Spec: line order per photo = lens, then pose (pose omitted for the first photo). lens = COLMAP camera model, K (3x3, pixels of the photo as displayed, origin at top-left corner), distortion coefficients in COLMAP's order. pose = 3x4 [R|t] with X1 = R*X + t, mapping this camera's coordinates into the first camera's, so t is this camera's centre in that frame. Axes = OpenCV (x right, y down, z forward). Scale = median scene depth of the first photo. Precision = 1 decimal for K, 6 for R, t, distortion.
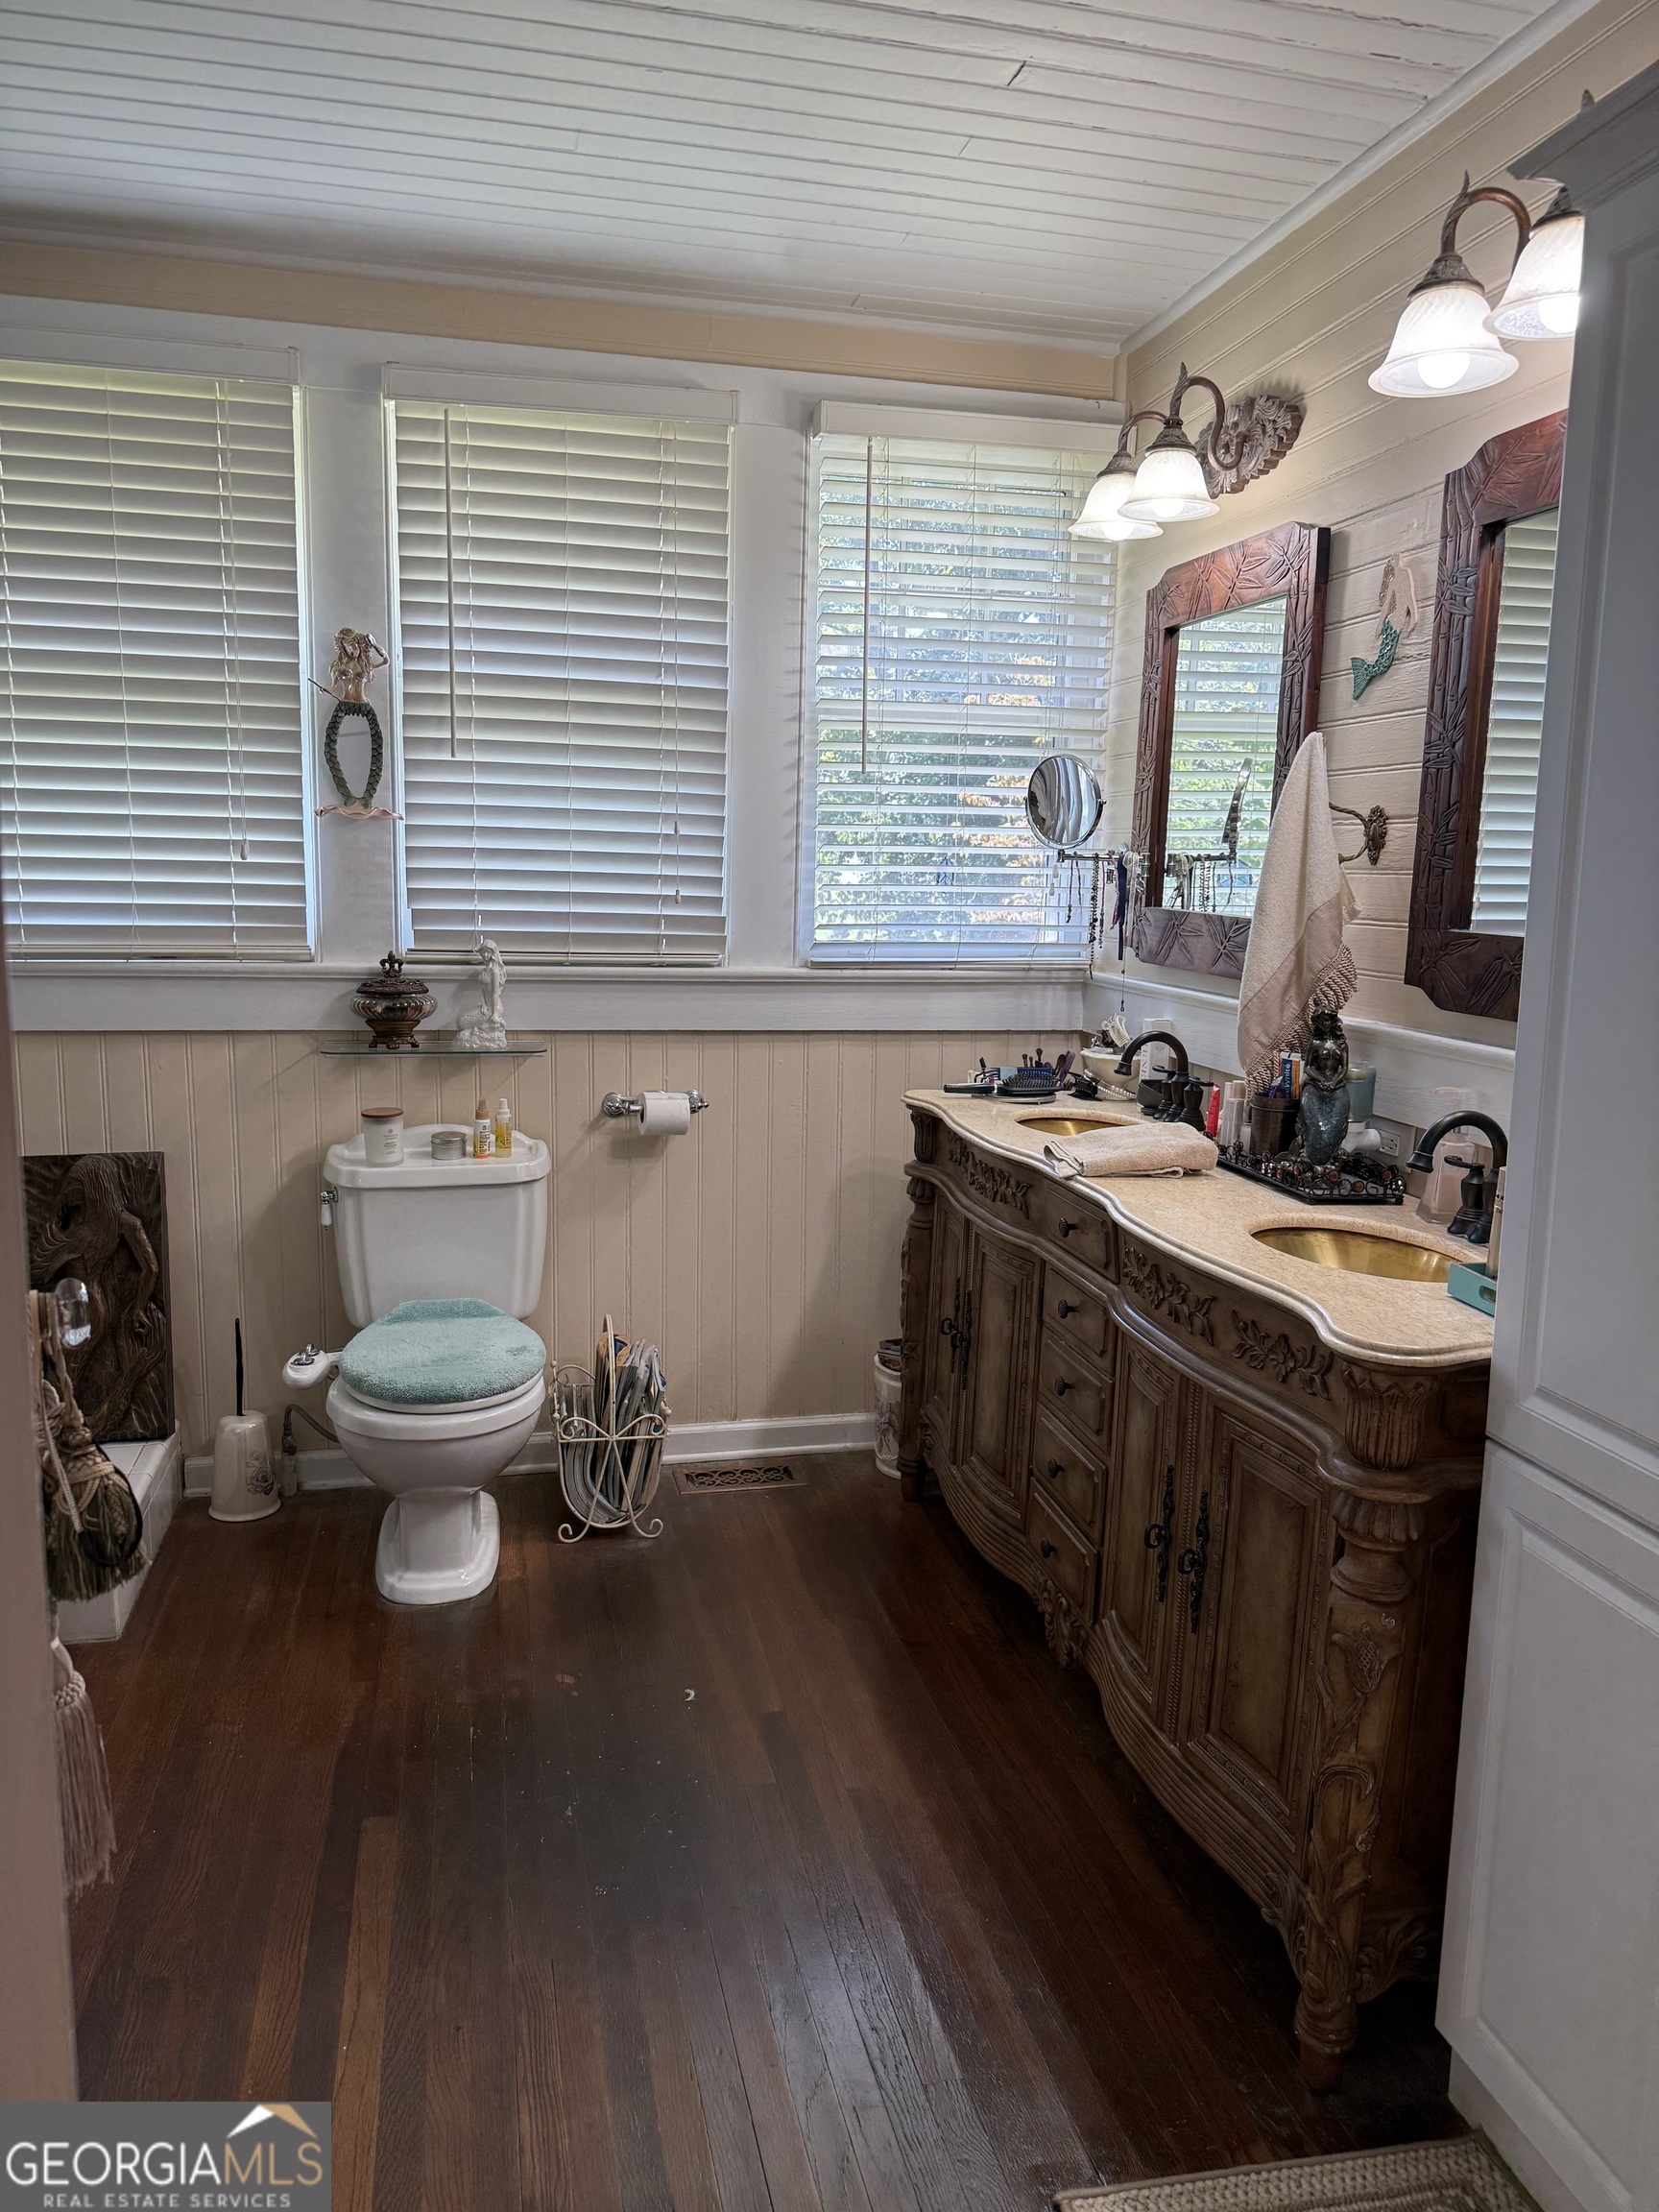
lens RADIAL K [[1562.2, 0, 836.2], [0, 1562.2, 1106.6], [0, 0, 1]] dist [0.048954, -0.058647]
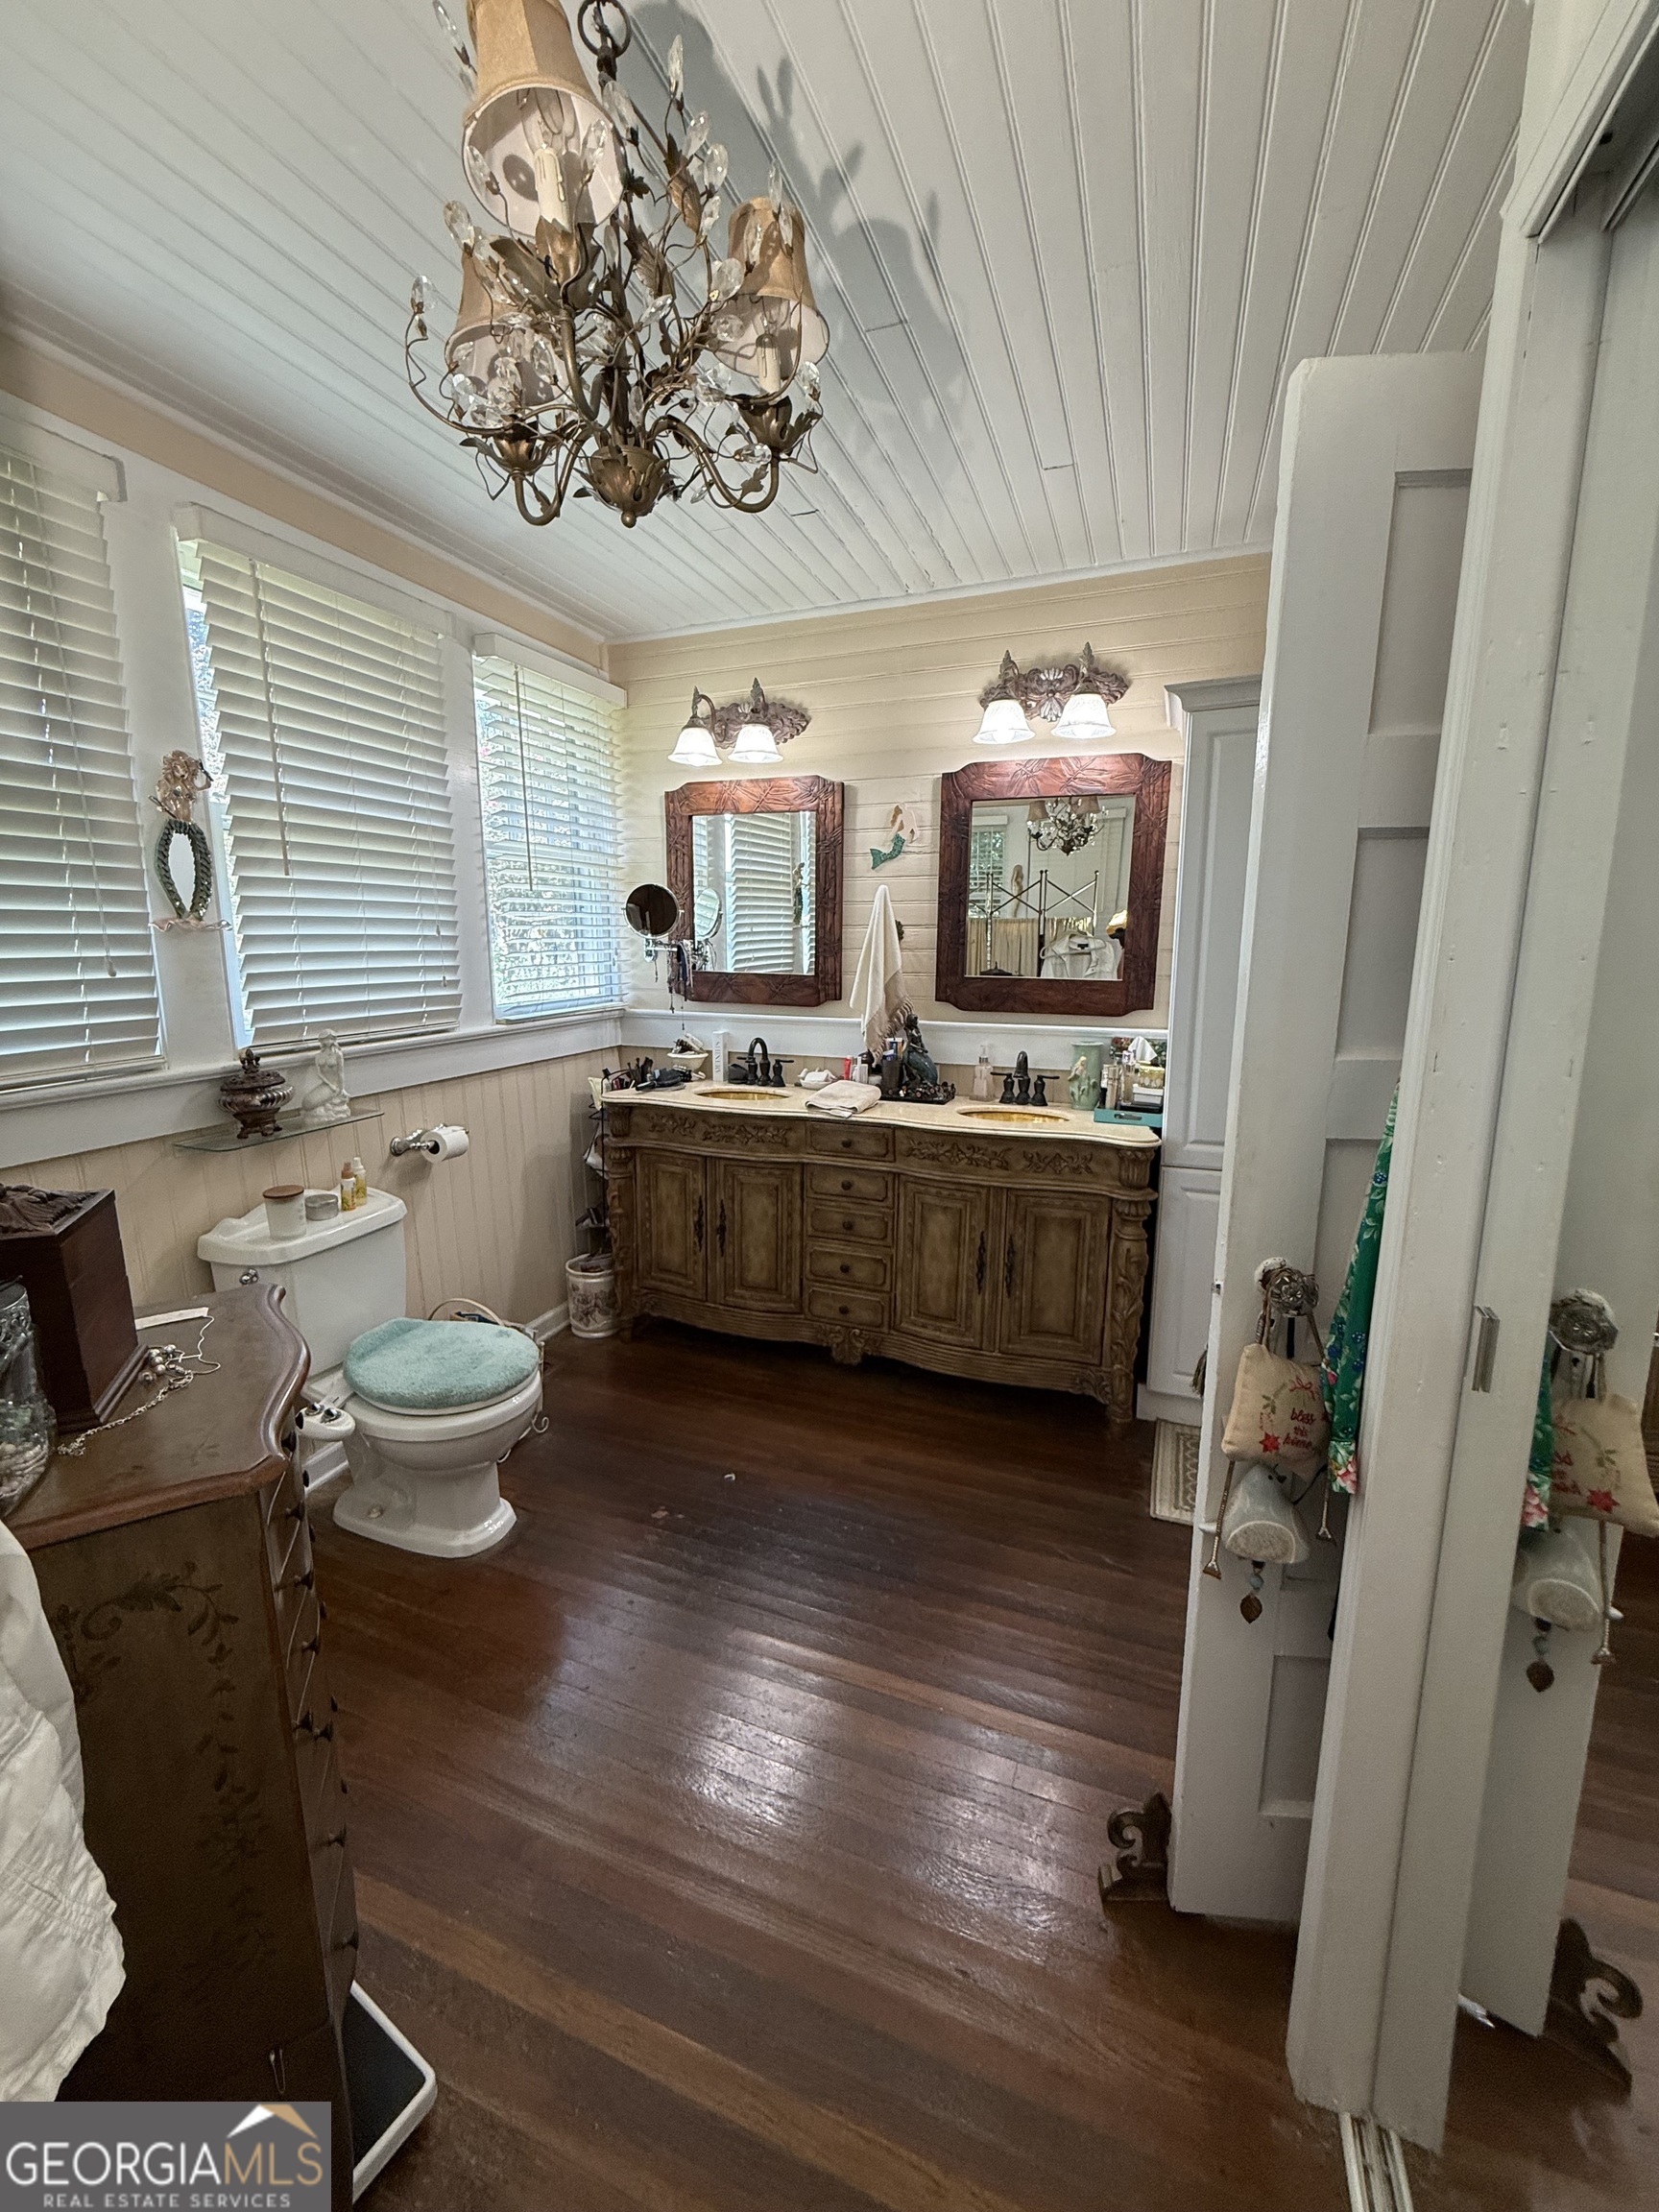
lens RADIAL K [[880.0, 0, 844.7], [0, 880.0, 1095.2], [0, 0, 1]] dist [-0.000873, 0.000001]
pose [[0.552074, -0.171926, 0.815877, -0.562199], [0.139386, 0.983771, 0.112989, -0.078634], [-0.822062, 0.051343, 0.567079, 0.300395]]
